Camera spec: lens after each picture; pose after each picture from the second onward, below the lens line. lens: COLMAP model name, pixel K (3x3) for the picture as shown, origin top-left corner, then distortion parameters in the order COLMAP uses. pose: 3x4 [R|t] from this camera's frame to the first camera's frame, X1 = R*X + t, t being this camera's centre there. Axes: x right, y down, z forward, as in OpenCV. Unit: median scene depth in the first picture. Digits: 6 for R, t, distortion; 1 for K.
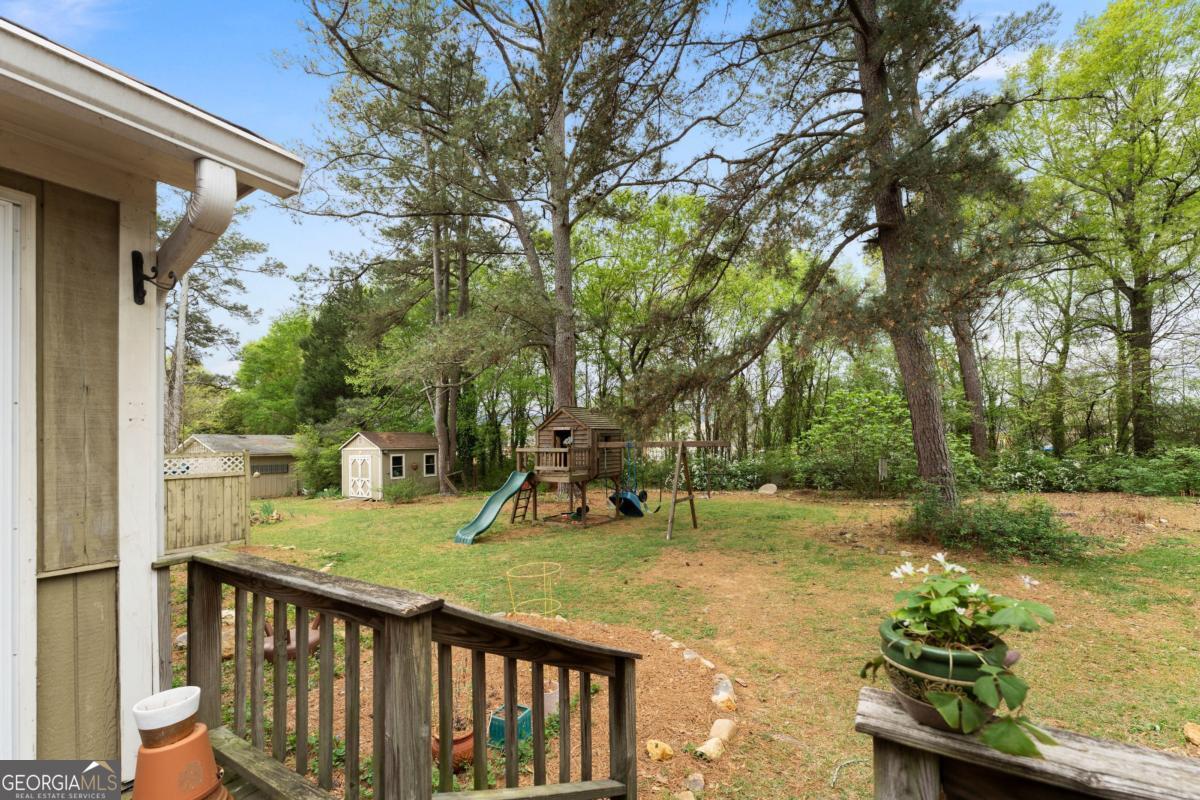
lens RADIAL K [[511.4, 0, 602.6], [0, 511.4, 441.8], [0, 0, 1]] dist [-0.002817, -0.000363]
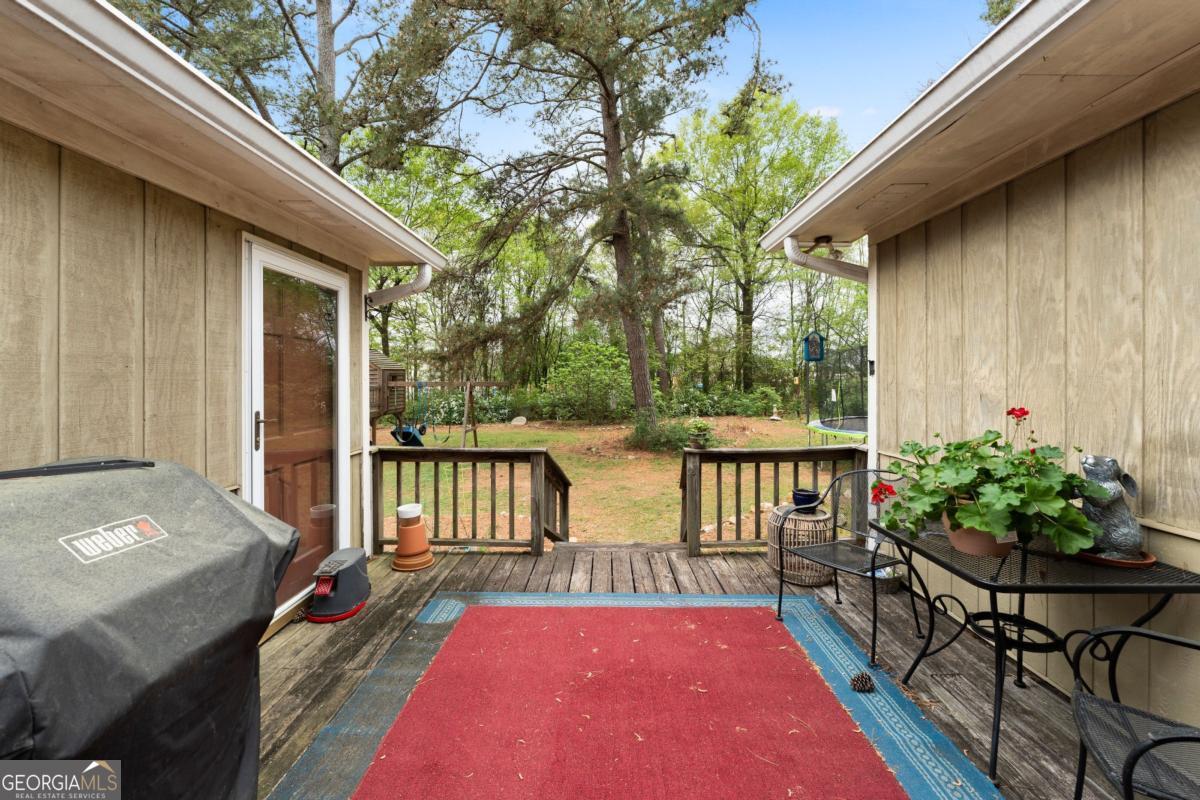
lens RADIAL K [[502.0, 0, 599.6], [0, 502.0, 381.8], [0, 0, 1]] dist [-0.001354, -0.000220]
pose [[0.866325, 0.007079, 0.499430, -0.124920], [-0.010115, 0.999943, 0.003373, -0.005624], [-0.499378, -0.007974, 0.866348, -0.131292]]
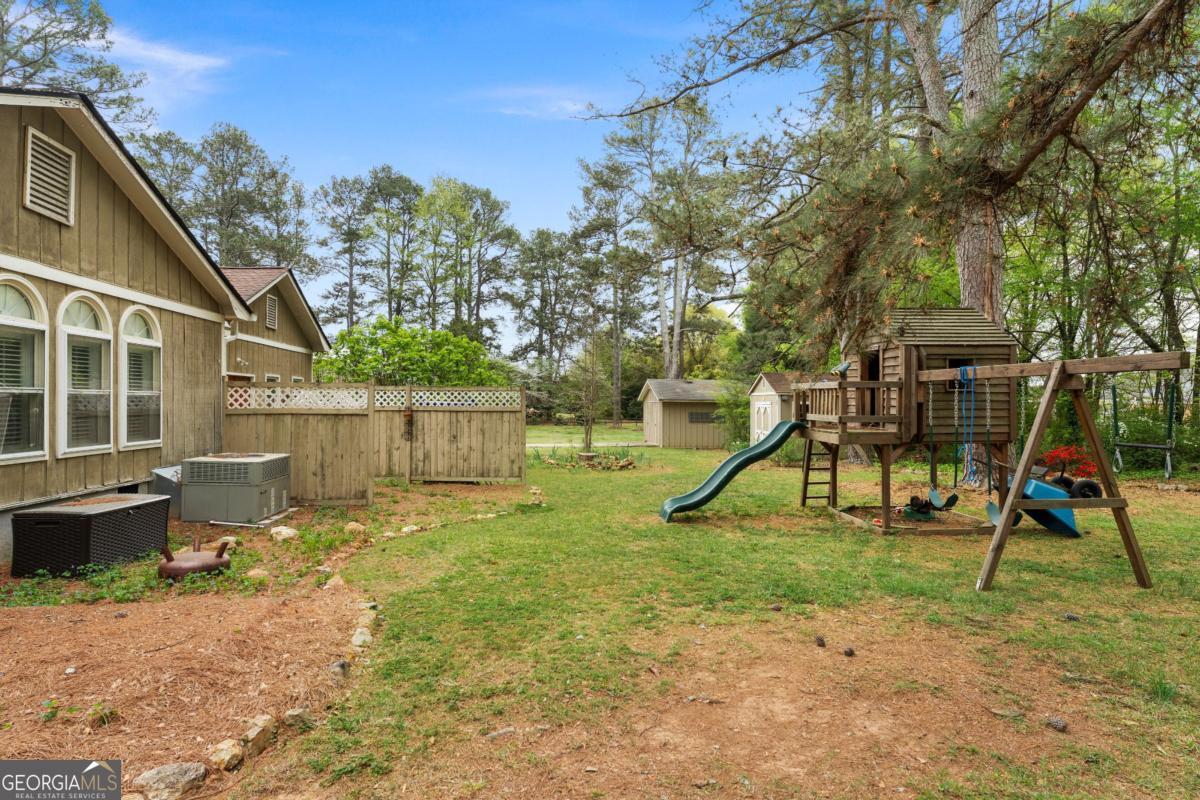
lens RADIAL K [[641.9, 0, 600.0], [0, 641.9, 400.0], [0, 0, 1]] dist [0.000653, -0.000078]
pose [[0.580569, 0.015052, -0.814072, 0.265549], [-0.011699, 0.999880, 0.010144, 0.022203], [0.814127, 0.003634, 0.580676, 0.302597]]
